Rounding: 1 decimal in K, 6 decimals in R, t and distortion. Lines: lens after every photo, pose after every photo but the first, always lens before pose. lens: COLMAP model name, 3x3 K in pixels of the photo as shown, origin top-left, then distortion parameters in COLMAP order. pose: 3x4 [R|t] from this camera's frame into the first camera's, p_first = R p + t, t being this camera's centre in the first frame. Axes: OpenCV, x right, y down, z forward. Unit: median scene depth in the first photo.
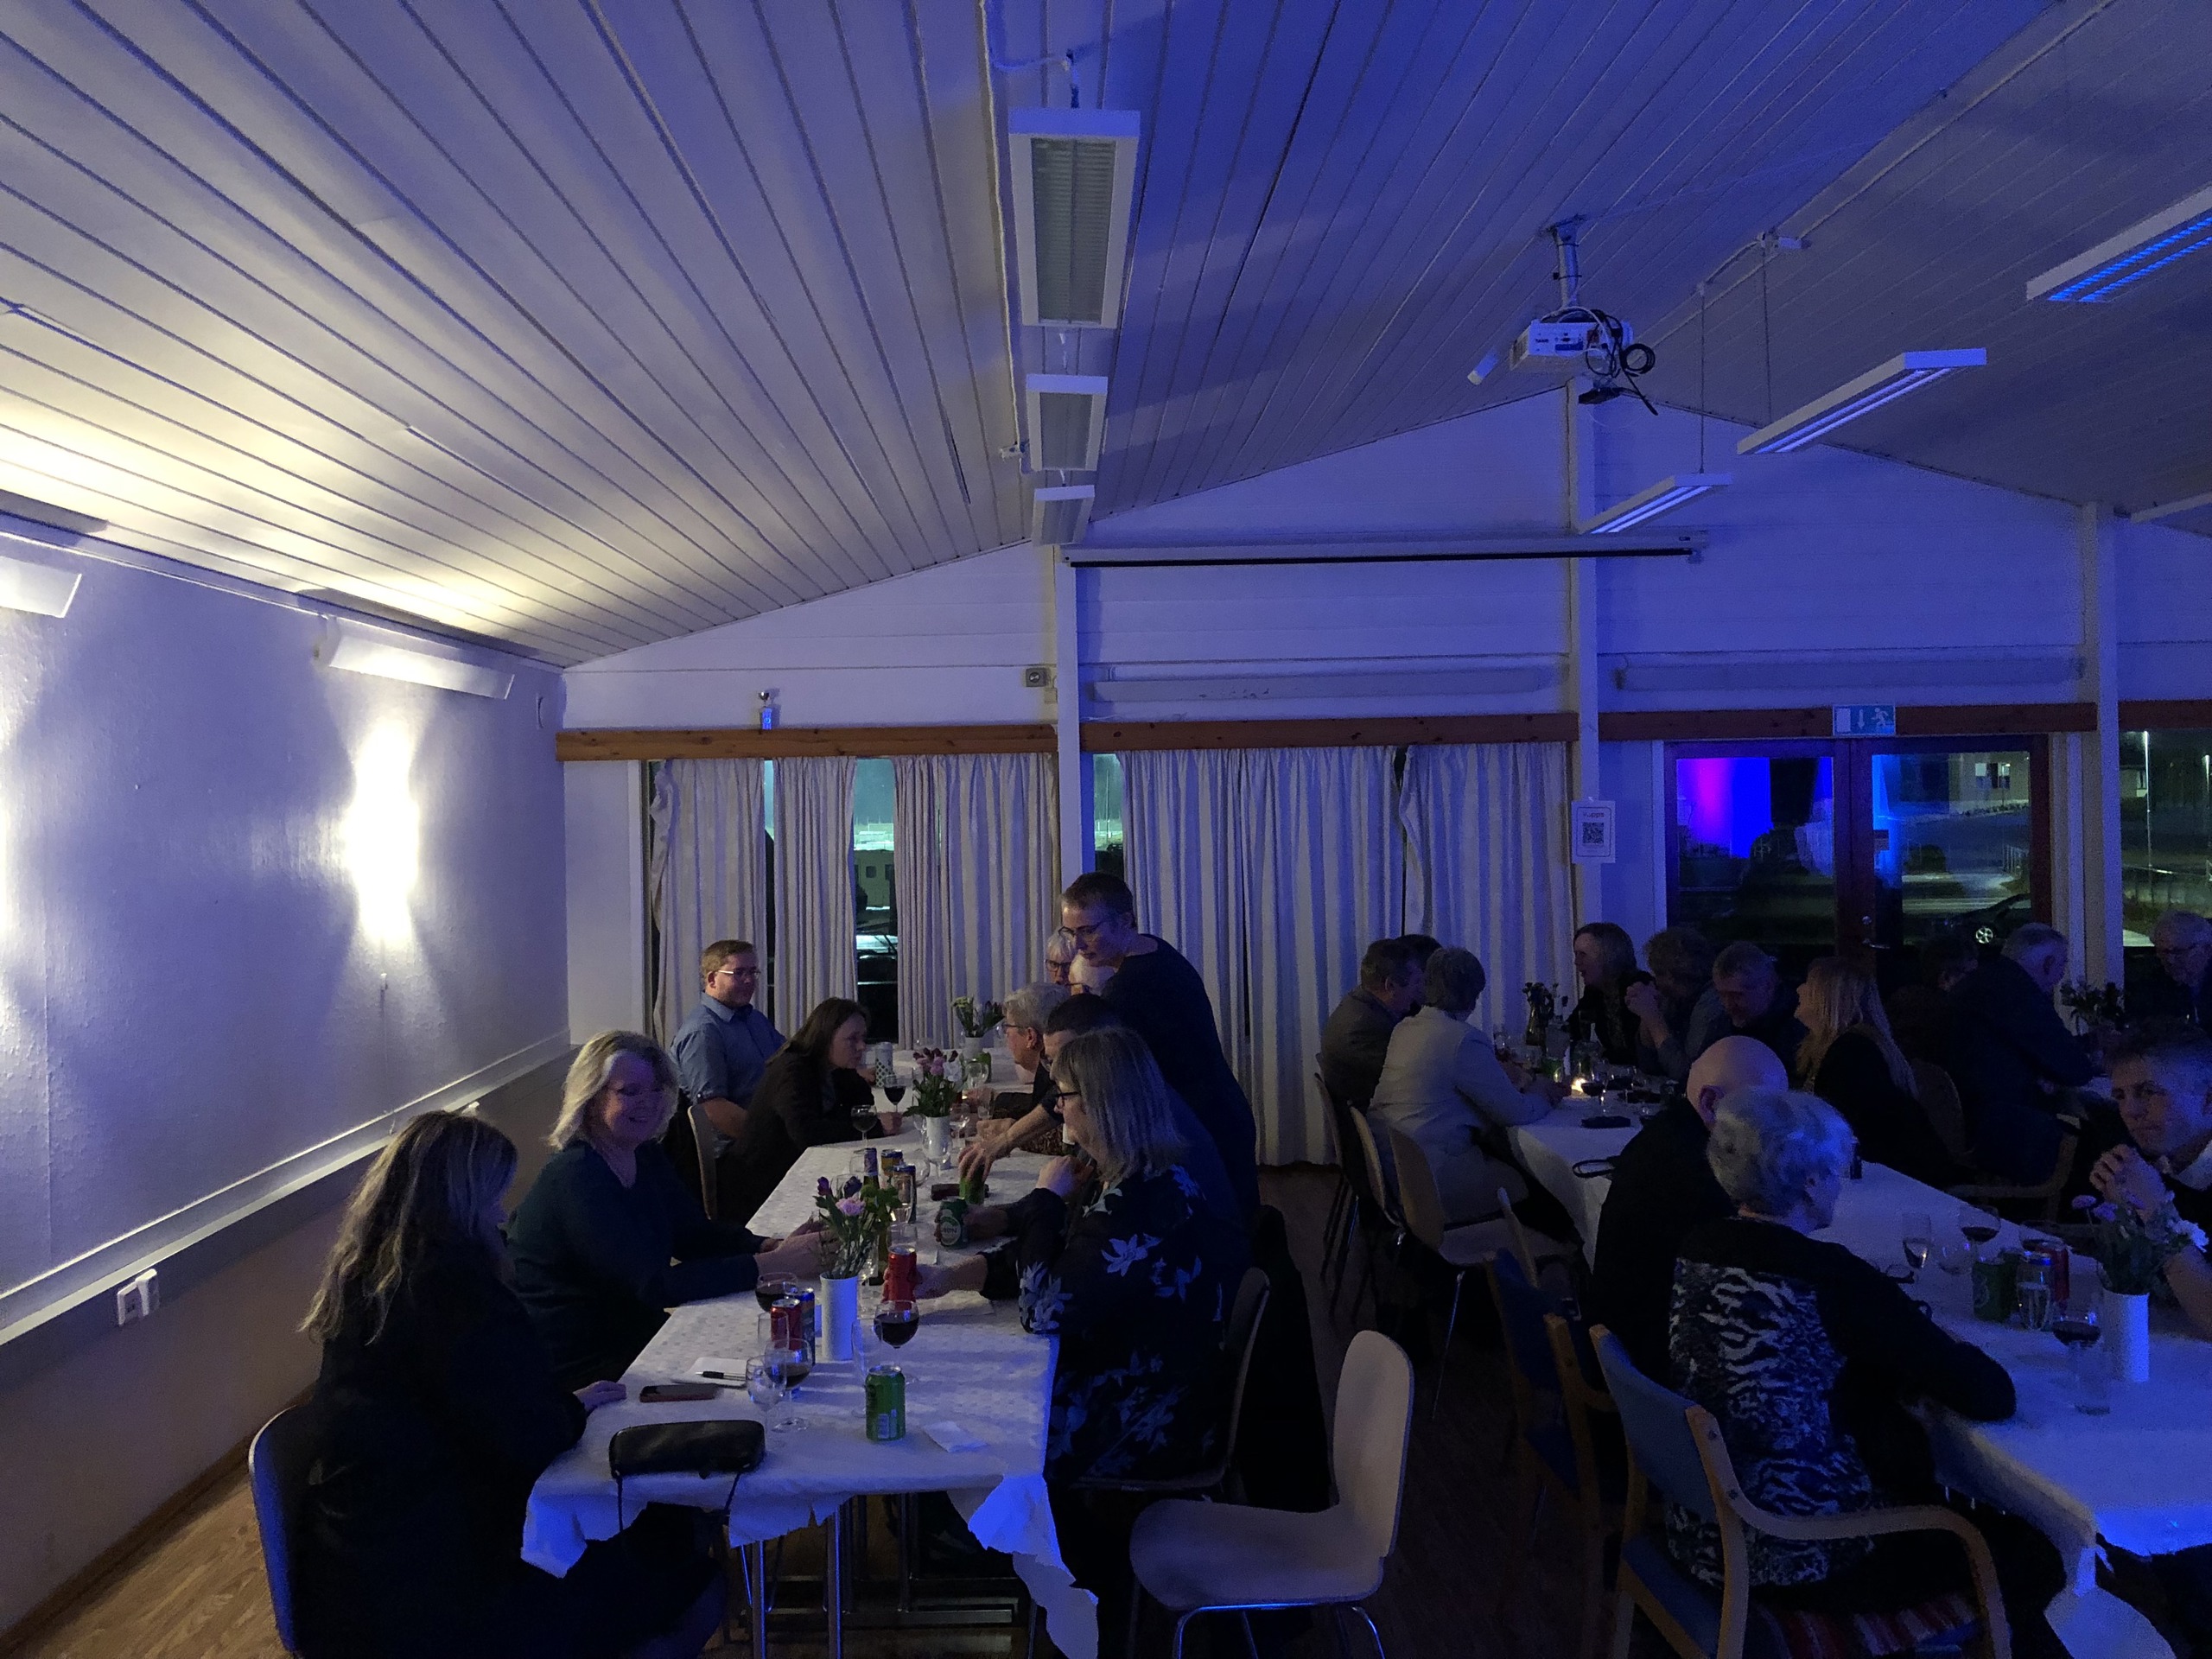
lens RADIAL K [[1761.8, 0, 1098.8], [0, 1761.8, 833.4], [0, 0, 1]] dist [0.021179, -0.026151]
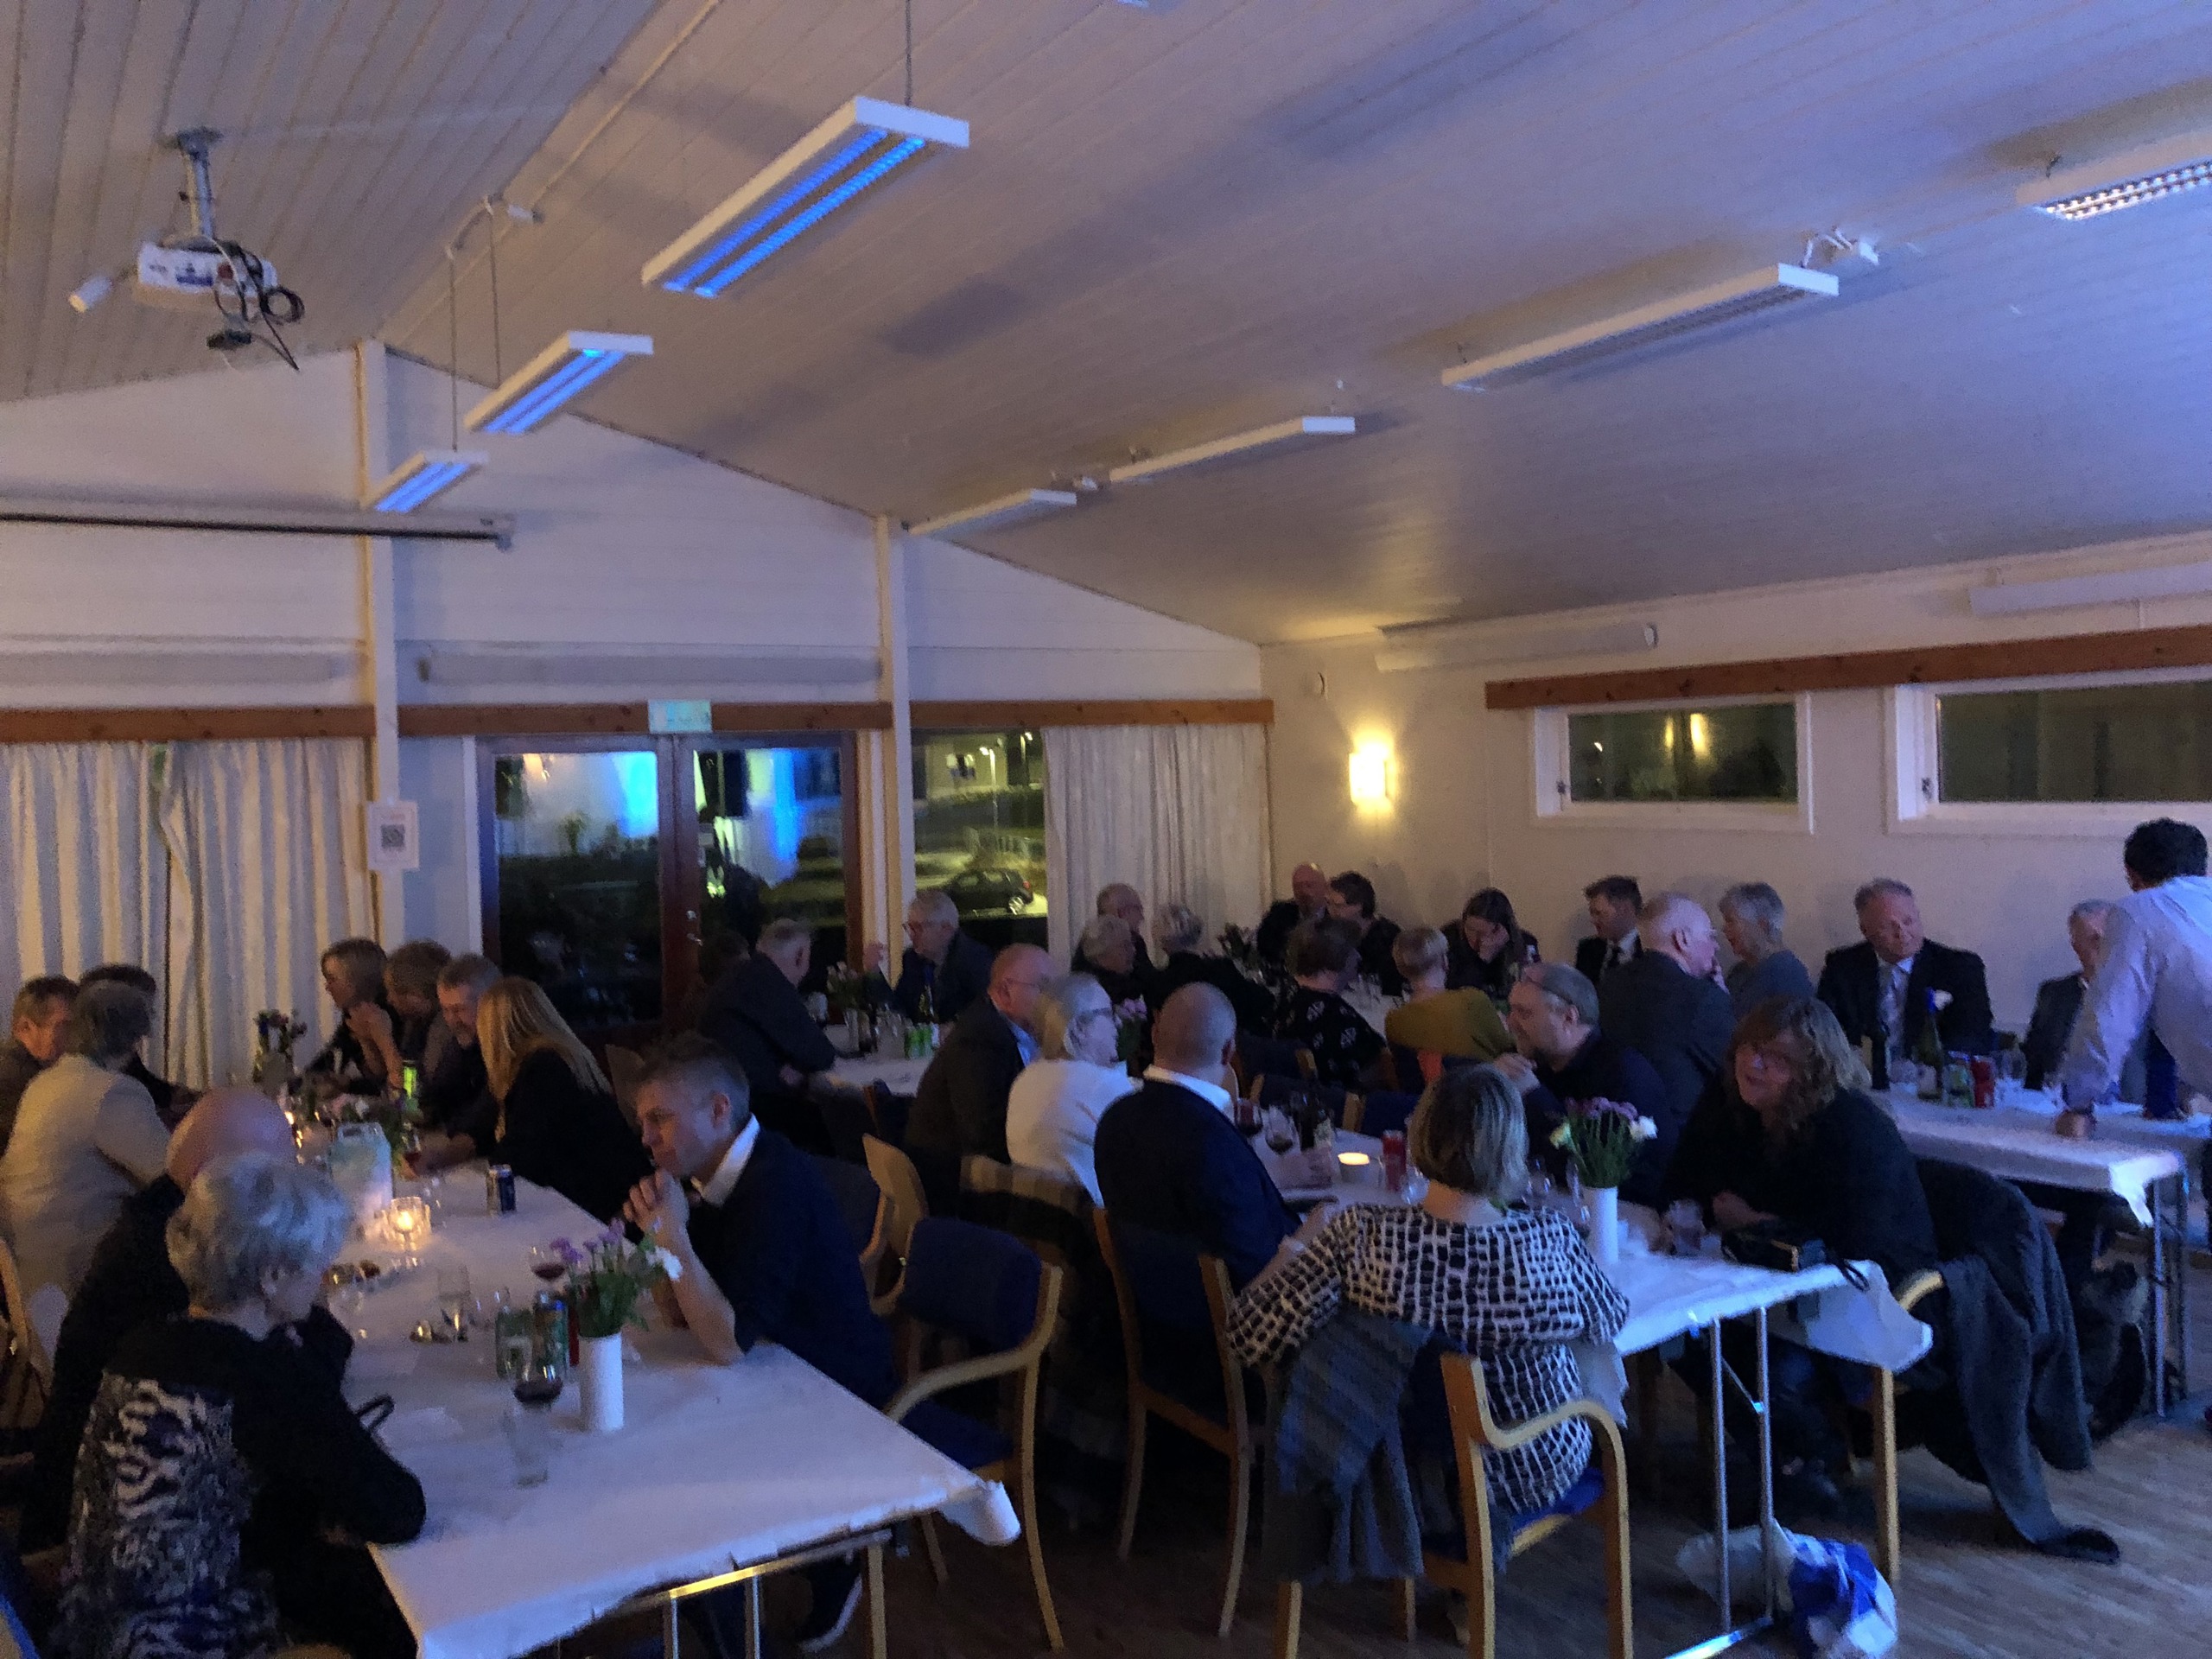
lens RADIAL K [[1761.8, 0, 1101.4], [0, 1761.8, 833.0], [0, 0, 1]] dist [0.021179, -0.026151]
pose [[0.854640, -0.026582, 0.518540, 0.117344], [0.024582, 0.999640, 0.010730, -0.003268], [-0.518638, 0.003576, 0.854986, 0.022812]]
